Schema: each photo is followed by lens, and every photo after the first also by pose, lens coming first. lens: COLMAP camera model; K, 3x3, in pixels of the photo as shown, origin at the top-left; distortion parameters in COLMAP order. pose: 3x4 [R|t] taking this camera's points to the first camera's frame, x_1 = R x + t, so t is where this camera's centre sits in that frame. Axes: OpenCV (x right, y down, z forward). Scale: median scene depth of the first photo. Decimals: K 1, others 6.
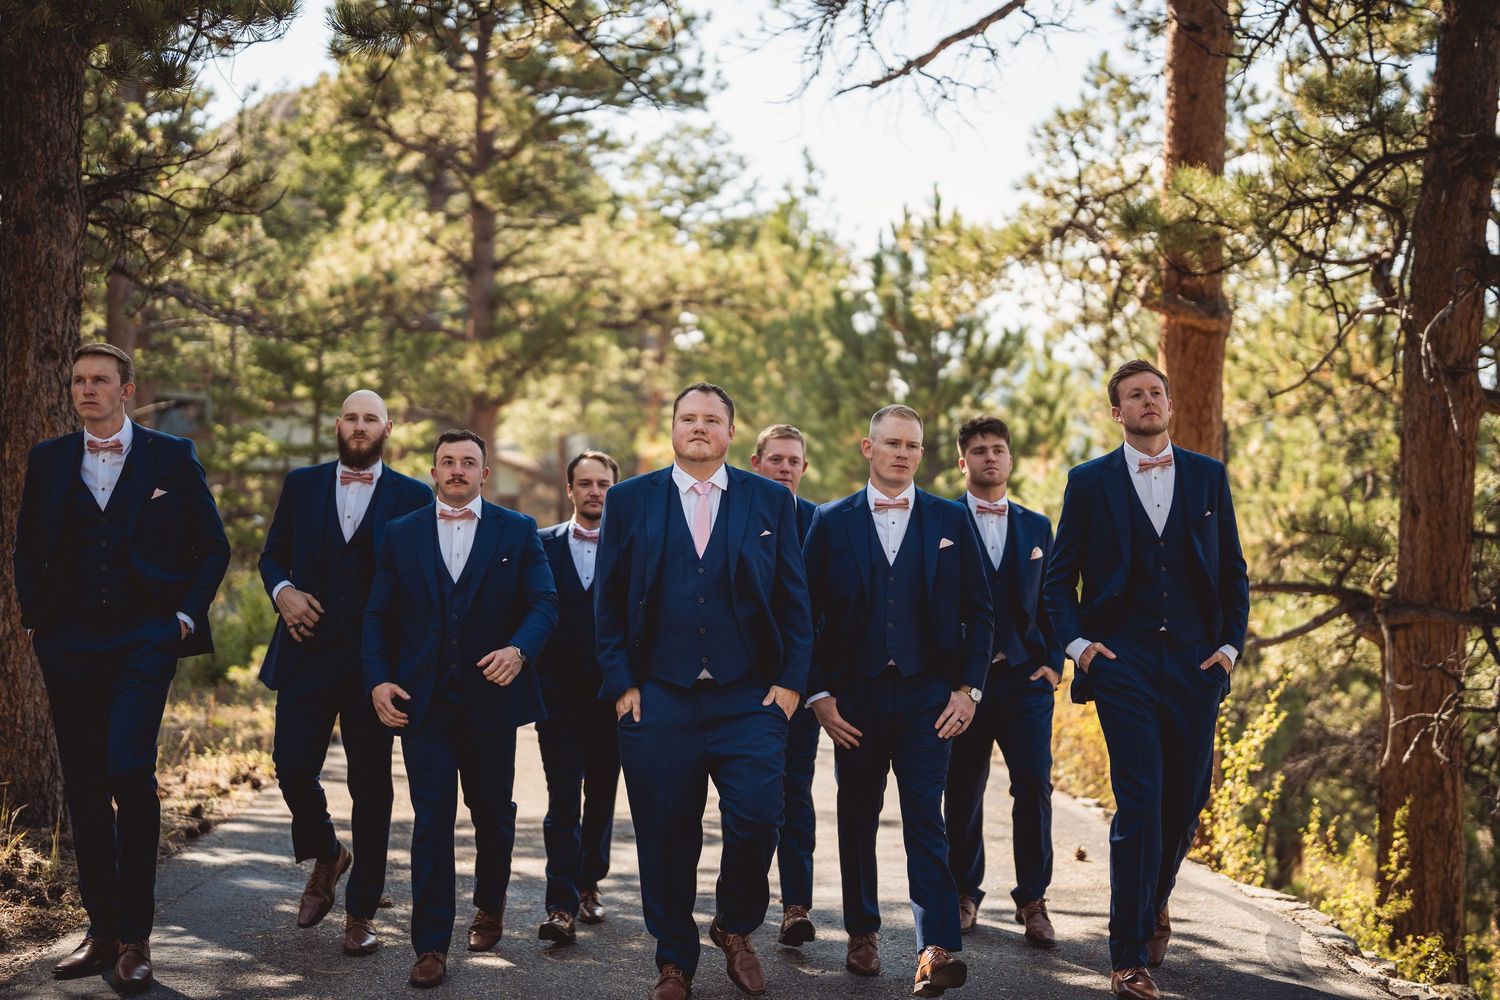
lens RADIAL K [[2121.0, 0, 750.0], [0, 2121.0, 500.0], [0, 0, 1]] dist [-0.161906, 1.184928]
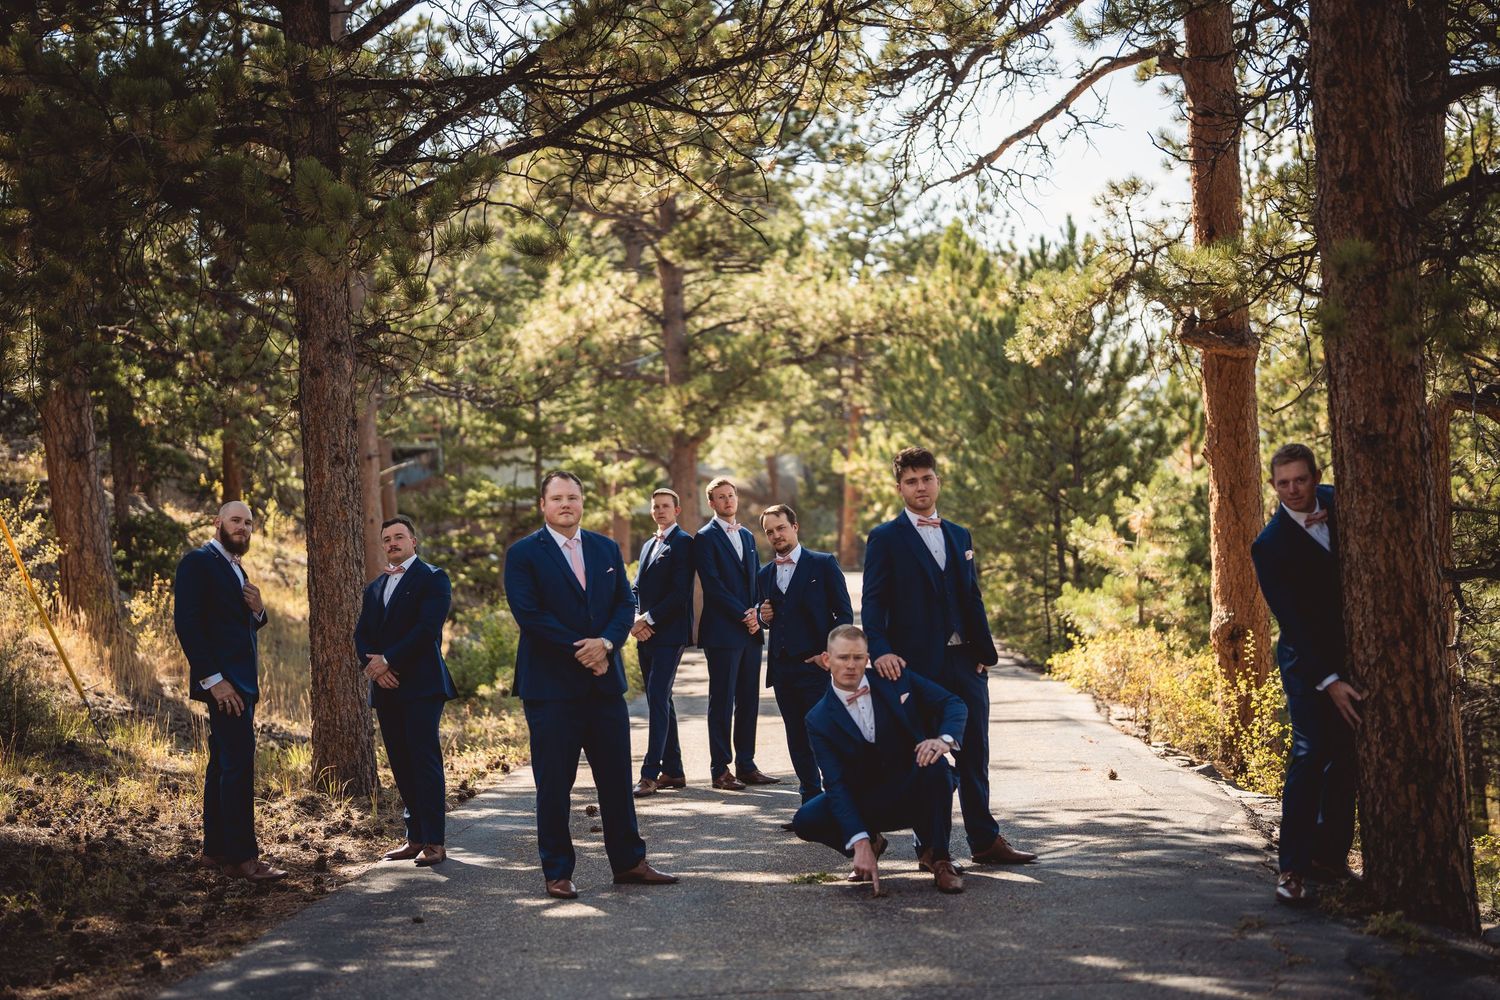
lens RADIAL K [[2119.7, 0, 748.3], [0, 2119.7, 514.4], [0, 0, 1]] dist [-0.153222, 1.232292]
pose [[0.991580, -0.072279, -0.107451, 0.025372], [0.072651, 0.997357, -0.000452, -0.003939], [0.107200, -0.007358, 0.994210, -0.107705]]
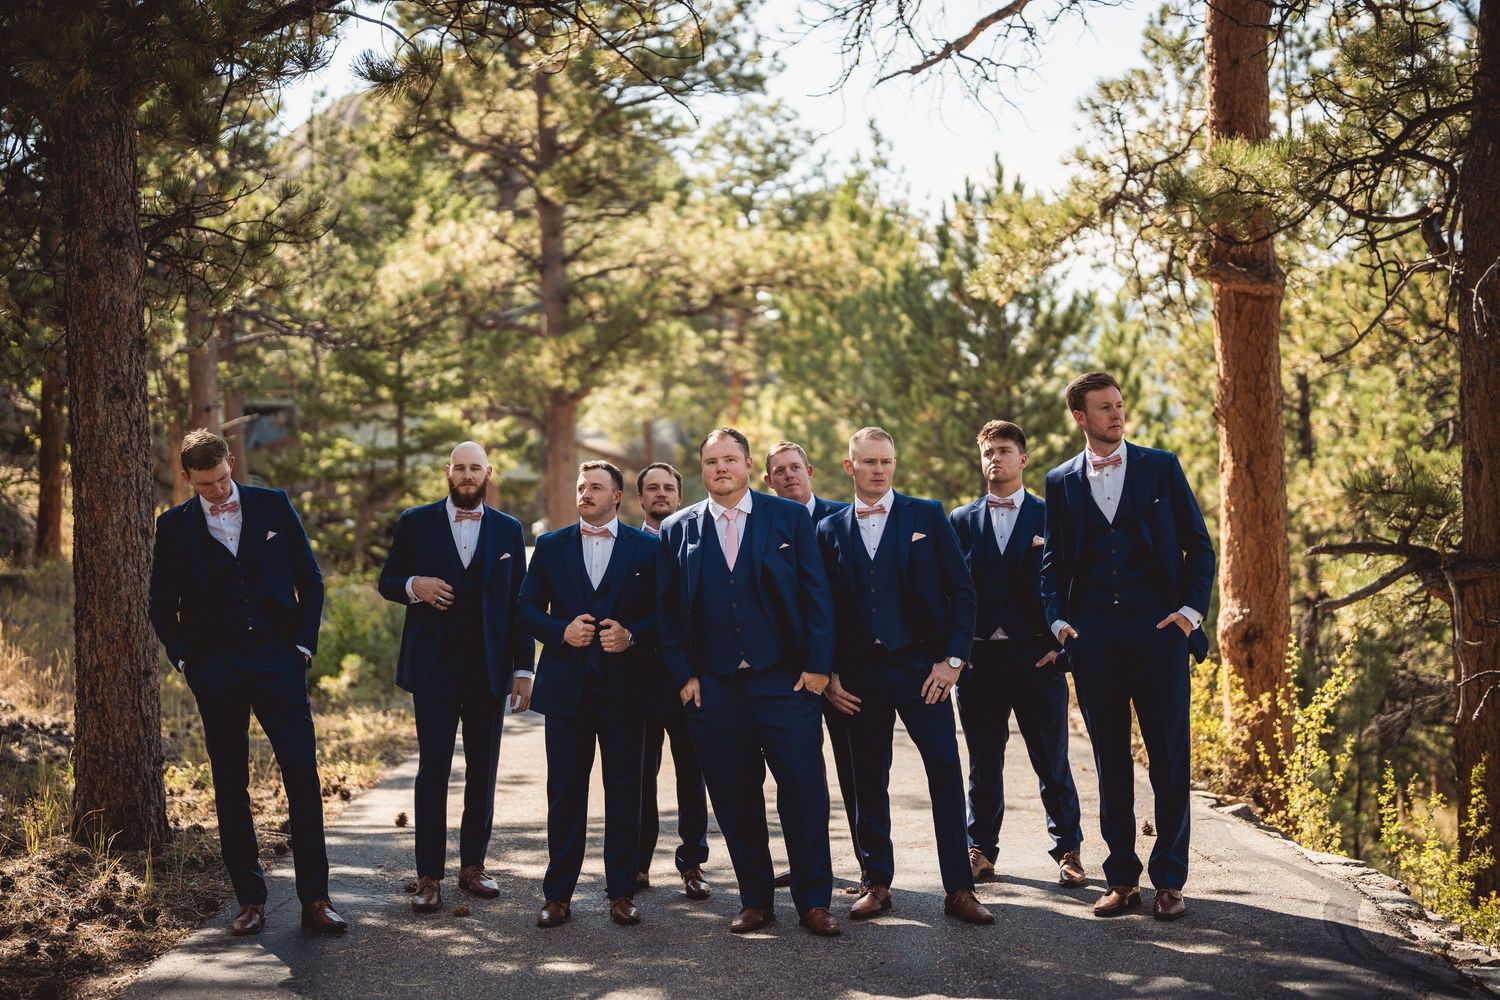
lens RADIAL K [[2119.7, 0, 748.3], [0, 2119.7, 514.4], [0, 0, 1]] dist [-0.153222, 1.232292]
pose [[0.997449, -0.054900, -0.045630, 0.006075], [0.055780, 0.998277, 0.018229, -0.003620], [0.044550, -0.020728, 0.998792, -0.005450]]
